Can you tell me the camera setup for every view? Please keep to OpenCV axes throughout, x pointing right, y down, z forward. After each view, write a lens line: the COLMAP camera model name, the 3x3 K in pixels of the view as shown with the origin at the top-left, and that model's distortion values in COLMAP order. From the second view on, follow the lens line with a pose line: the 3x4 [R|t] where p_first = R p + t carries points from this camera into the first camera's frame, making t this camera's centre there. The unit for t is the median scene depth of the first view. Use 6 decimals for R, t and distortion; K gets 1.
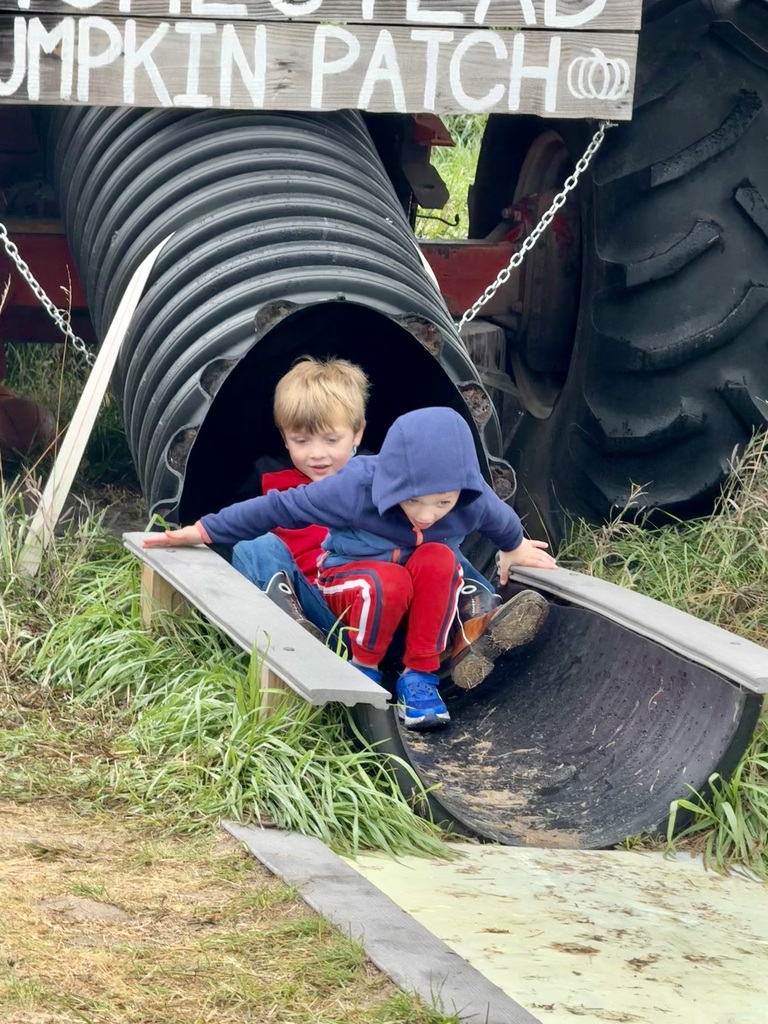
lens RADIAL K [[3865.8, 0, 384.0], [0, 3865.8, 512.0], [0, 0, 1]] dist [0.063463, 1.862038]
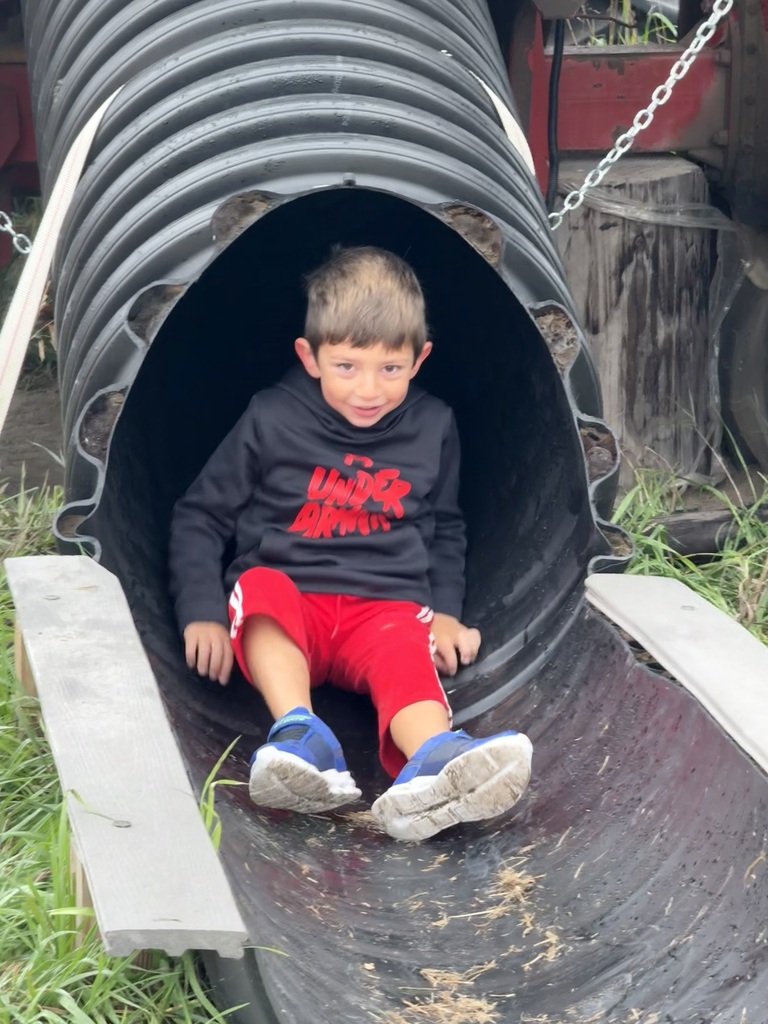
lens RADIAL K [[3865.8, 0, 384.0], [0, 3865.8, 512.0], [0, 0, 1]] dist [0.063463, 1.862038]
pose [[0.991127, -0.019363, -0.131502, 0.081035], [0.029251, 0.996853, 0.073677, -0.047523], [0.129661, -0.076869, 0.988574, 0.337953]]
